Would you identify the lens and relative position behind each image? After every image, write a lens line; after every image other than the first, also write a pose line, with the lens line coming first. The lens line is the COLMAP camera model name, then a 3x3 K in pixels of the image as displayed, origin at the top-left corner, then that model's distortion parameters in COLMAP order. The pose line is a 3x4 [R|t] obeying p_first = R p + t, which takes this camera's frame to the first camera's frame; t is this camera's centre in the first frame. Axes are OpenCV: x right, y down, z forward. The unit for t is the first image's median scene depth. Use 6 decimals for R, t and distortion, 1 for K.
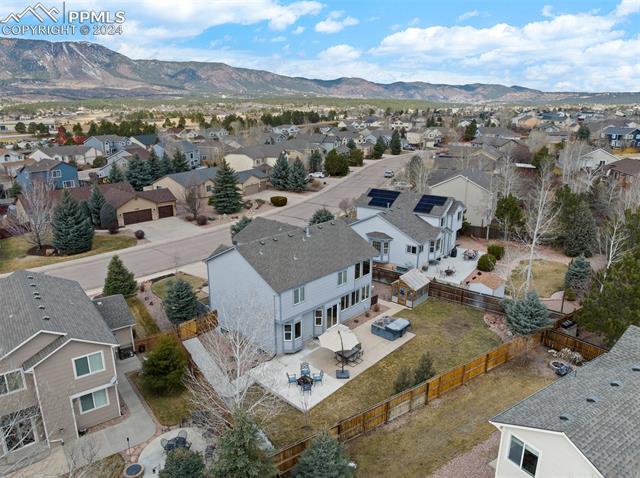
lens RADIAL K [[450.8, 0, 320.0], [0, 450.8, 239.0], [0, 0, 1]] dist [-0.042354, 0.006126]
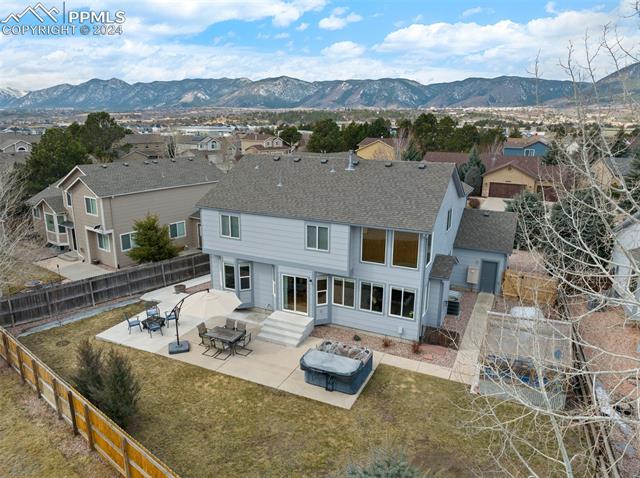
lens RADIAL K [[450.8, 0, 320.0], [0, 450.8, 239.0], [0, 0, 1]] dist [-0.042354, 0.006126]
pose [[0.297616, 0.243693, -0.923059, 0.426574], [-0.275747, 0.947606, 0.161266, -0.003740], [0.913996, 0.206535, 0.349220, 0.594391]]
